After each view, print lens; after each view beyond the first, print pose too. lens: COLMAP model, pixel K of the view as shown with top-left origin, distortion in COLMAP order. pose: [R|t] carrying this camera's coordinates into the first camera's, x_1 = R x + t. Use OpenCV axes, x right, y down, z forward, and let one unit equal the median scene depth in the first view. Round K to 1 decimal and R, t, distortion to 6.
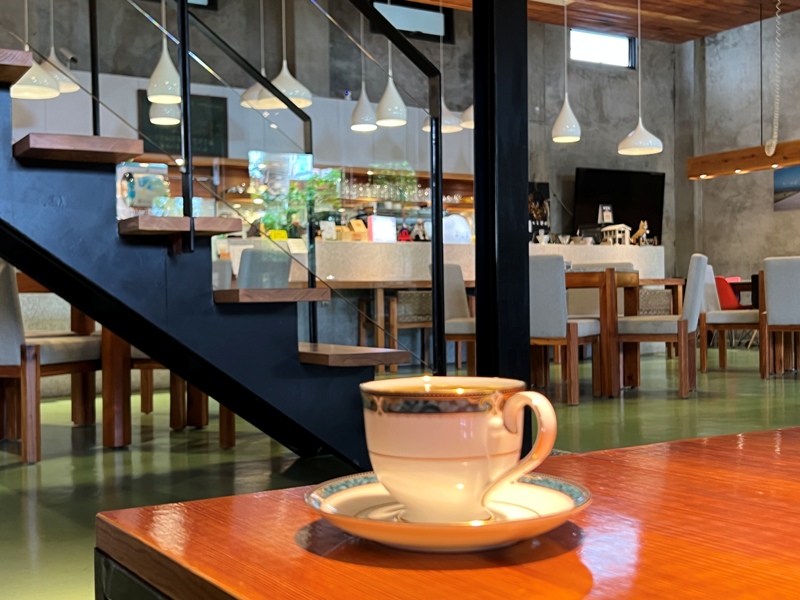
lens RADIAL K [[1014.5, 0, 402.3], [0, 1014.5, 302.0], [0, 0, 1]] dist [0.067449, 0.000000]
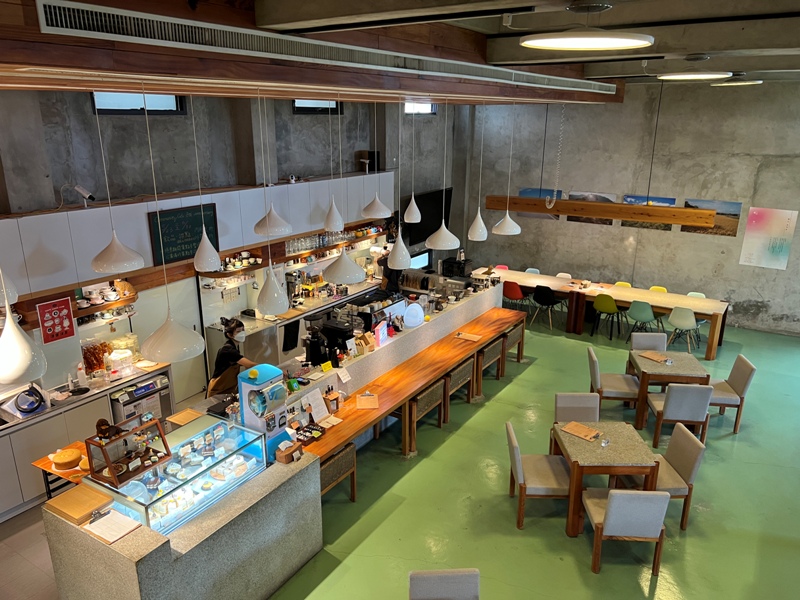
lens RADIAL K [[599.8, 0, 397.3], [0, 599.8, 306.4], [0, 0, 1]] dist [0.067993, -0.089624]
pose [[0.910349, -0.109570, 0.399074, -0.212740], [-0.011516, 0.957233, 0.289088, -0.226893], [-0.413682, -0.267767, 0.870154, 0.203842]]
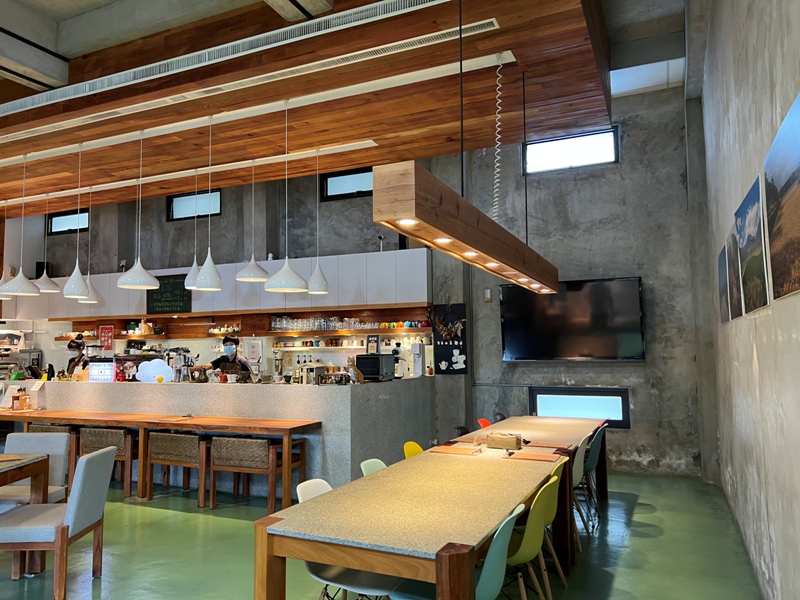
lens RADIAL K [[599.8, 0, 400.5], [0, 599.8, 307.4], [0, 0, 1]] dist [0.067993, -0.089624]
pose [[0.551576, -0.048964, -0.832686, 0.591884], [-0.004173, 0.998101, -0.061455, -0.073597], [0.834114, 0.037372, 0.550324, 0.593850]]
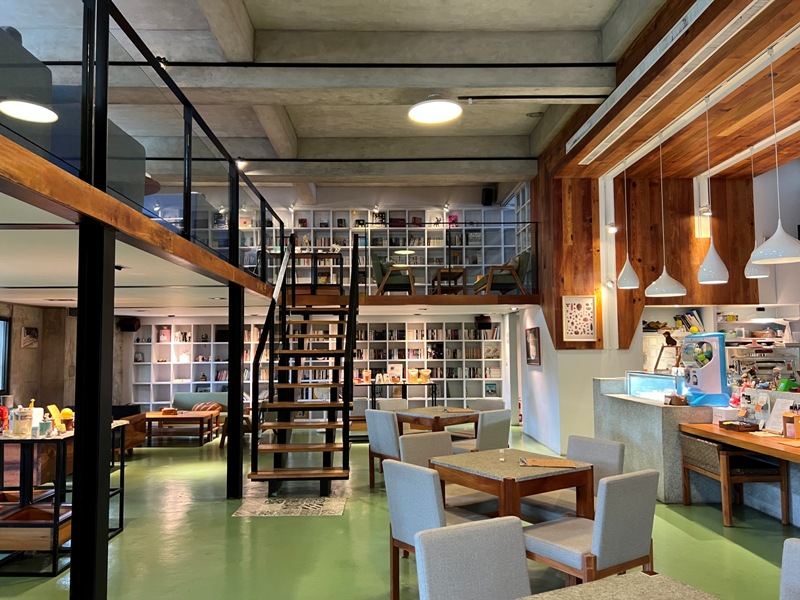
lens RADIAL K [[599.8, 0, 388.4], [0, 599.8, 307.9], [0, 0, 1]] dist [0.067993, -0.089624]
pose [[-0.521379, -0.035867, -0.852571, 0.364330], [0.010181, 0.998784, -0.048244, -0.075497], [0.853264, -0.033833, -0.520380, 0.596217]]
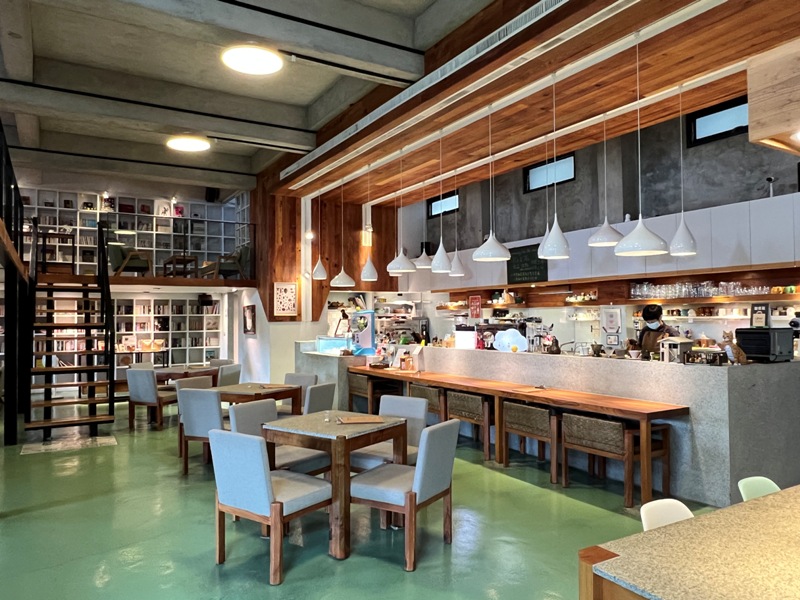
lens RADIAL K [[577.2, 0, 398.4], [0, 577.2, 305.5], [0, 0, 1]] dist [0.000322, -0.001980]
pose [[-0.026644, -0.006429, -0.999624, 0.549908], [0.002903, 0.999975, -0.006509, -0.077997], [0.999641, -0.003076, -0.026625, 0.621891]]
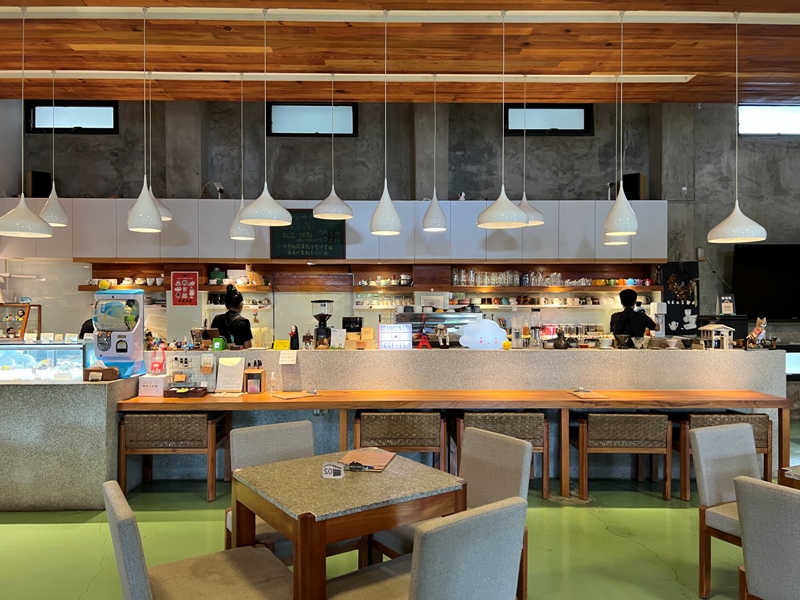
lens RADIAL K [[599.8, 0, 395.3], [0, 599.8, 308.1], [0, 0, 1]] dist [0.067993, -0.089624]
pose [[0.854542, 0.019101, -0.519031, 0.193955], [-0.016214, 0.999818, 0.010100, -0.071233], [0.519129, -0.000216, 0.854696, 0.329942]]
